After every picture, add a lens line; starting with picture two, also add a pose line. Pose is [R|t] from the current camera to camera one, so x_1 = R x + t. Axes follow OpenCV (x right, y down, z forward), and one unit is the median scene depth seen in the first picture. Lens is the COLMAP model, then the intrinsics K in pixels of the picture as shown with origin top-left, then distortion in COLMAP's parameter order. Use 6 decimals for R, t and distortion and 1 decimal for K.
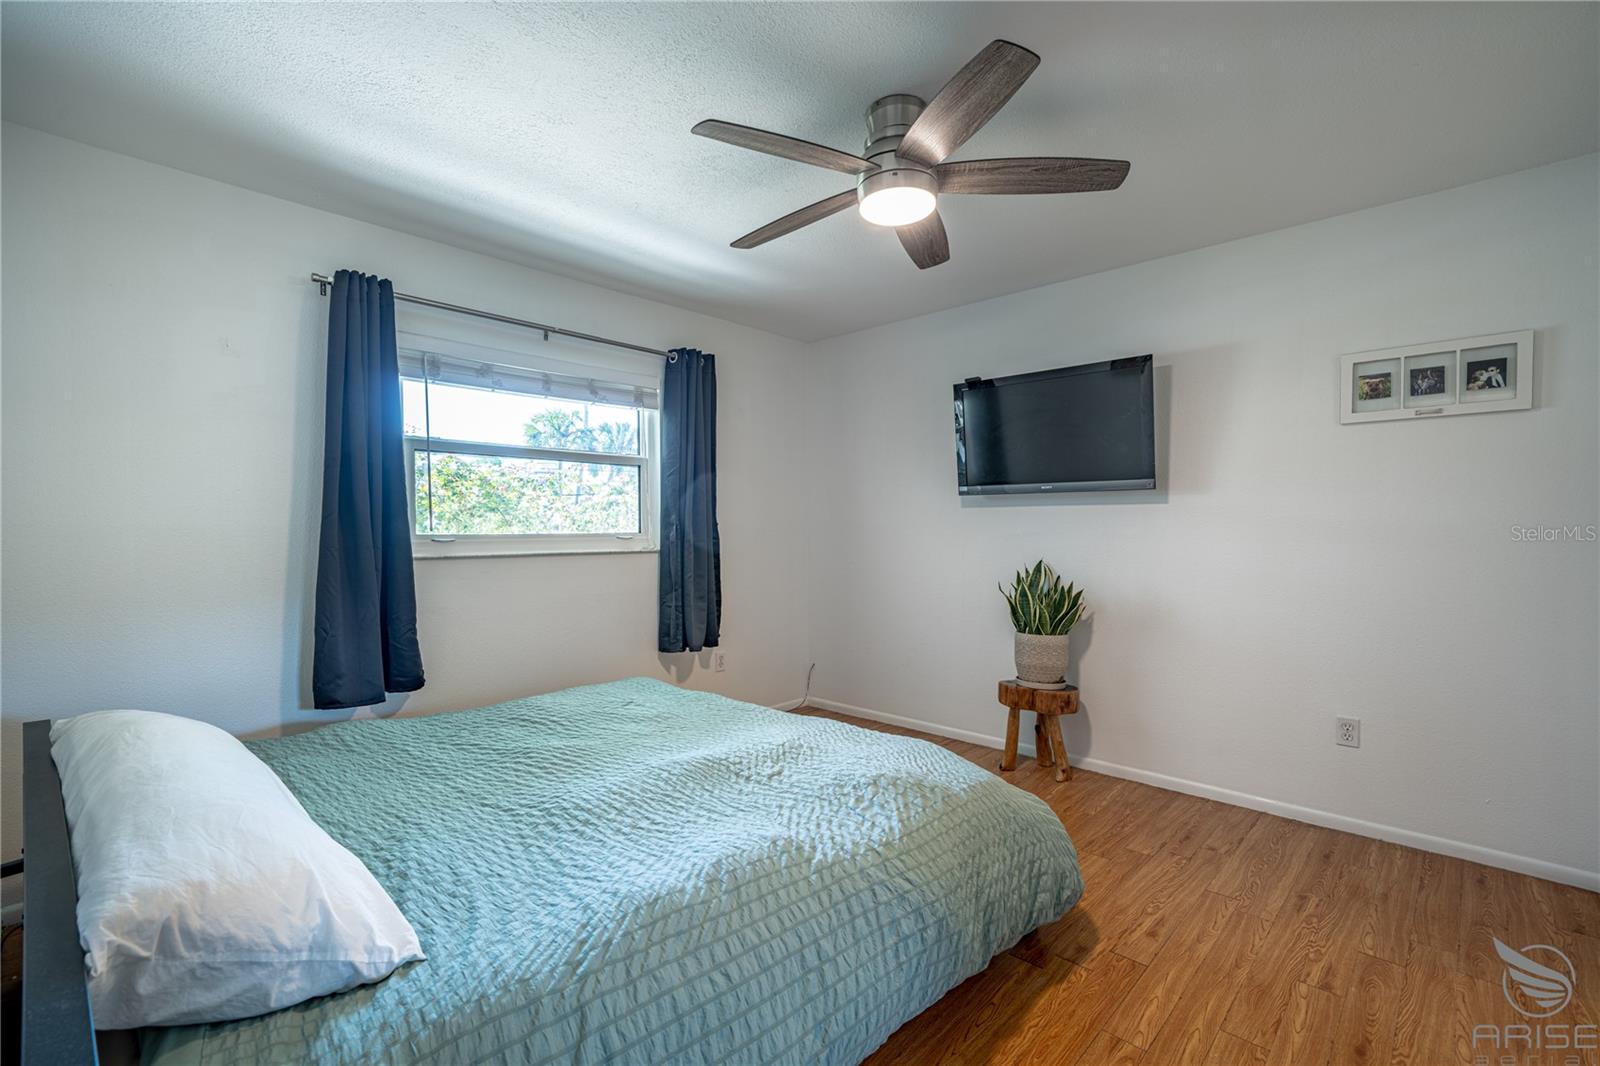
lens RADIAL K [[703.6, 0, 800.0], [0, 703.6, 533.0], [0, 0, 1]] dist [-0.000851, -0.000263]
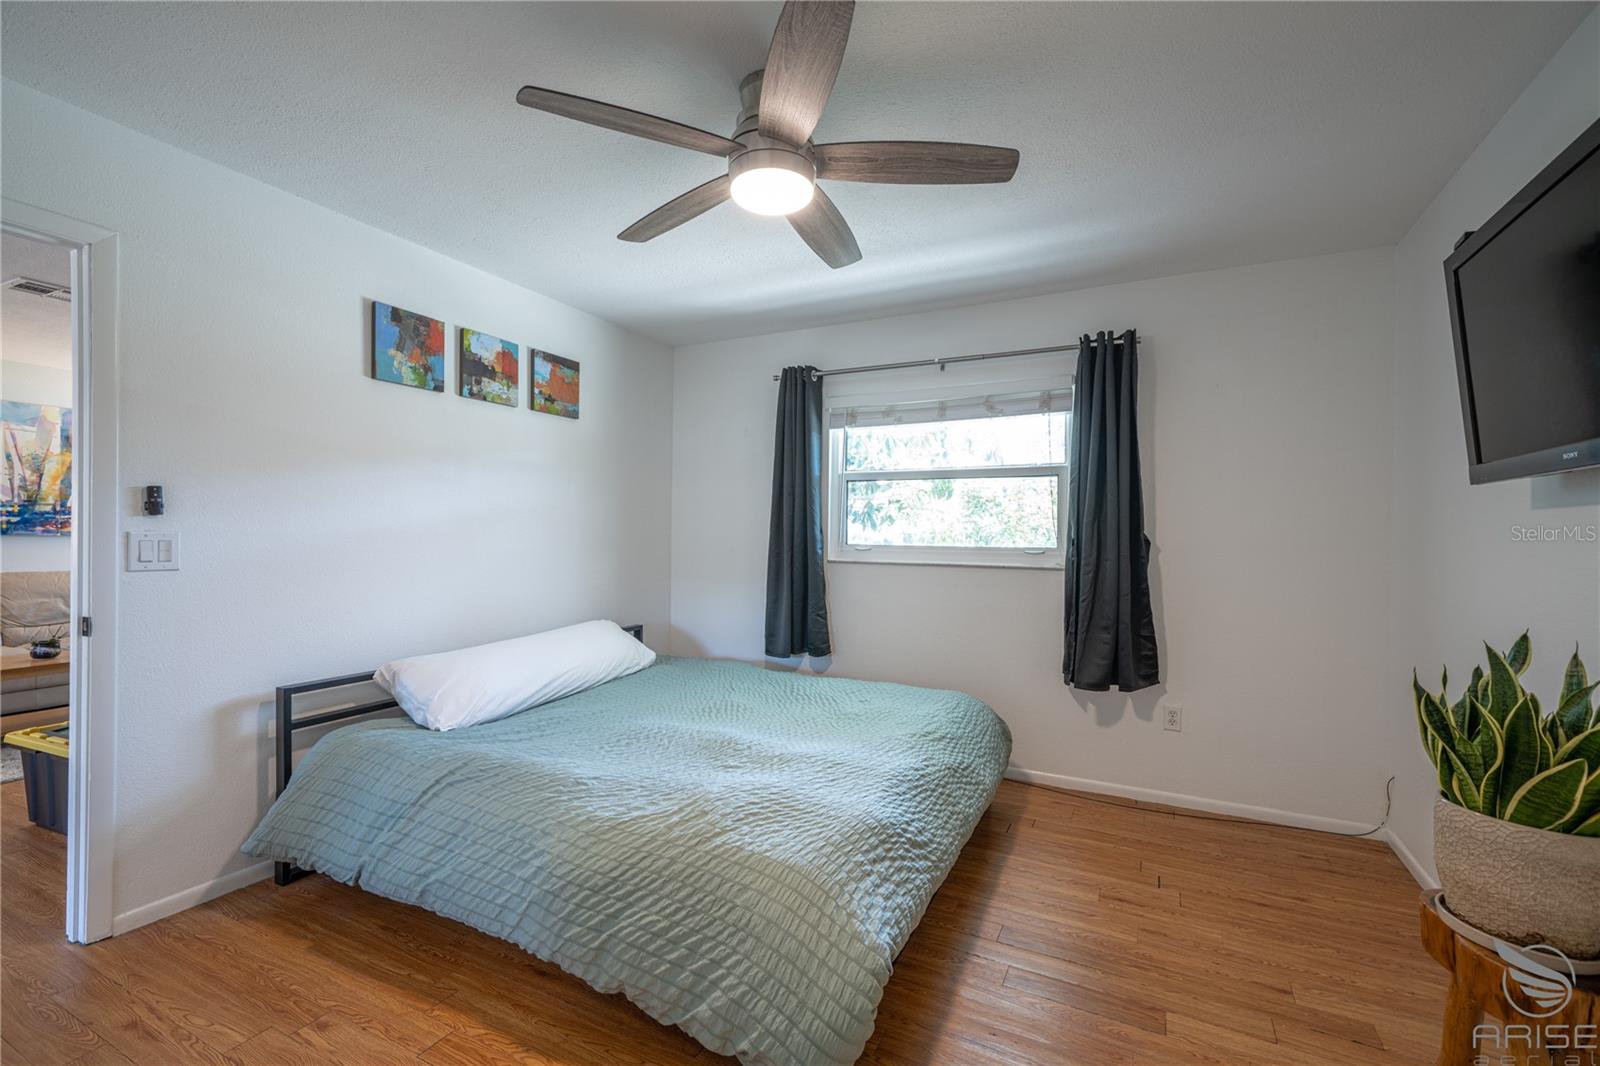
lens RADIAL K [[695.2, 0, 800.0], [0, 695.2, 533.0], [0, 0, 1]] dist [0.000628, 0.000022]
pose [[0.272418, -0.000140, -0.962179, 0.600119], [-0.021338, 0.999753, -0.006187, -0.007718], [0.961942, 0.022217, 0.272348, 0.468152]]
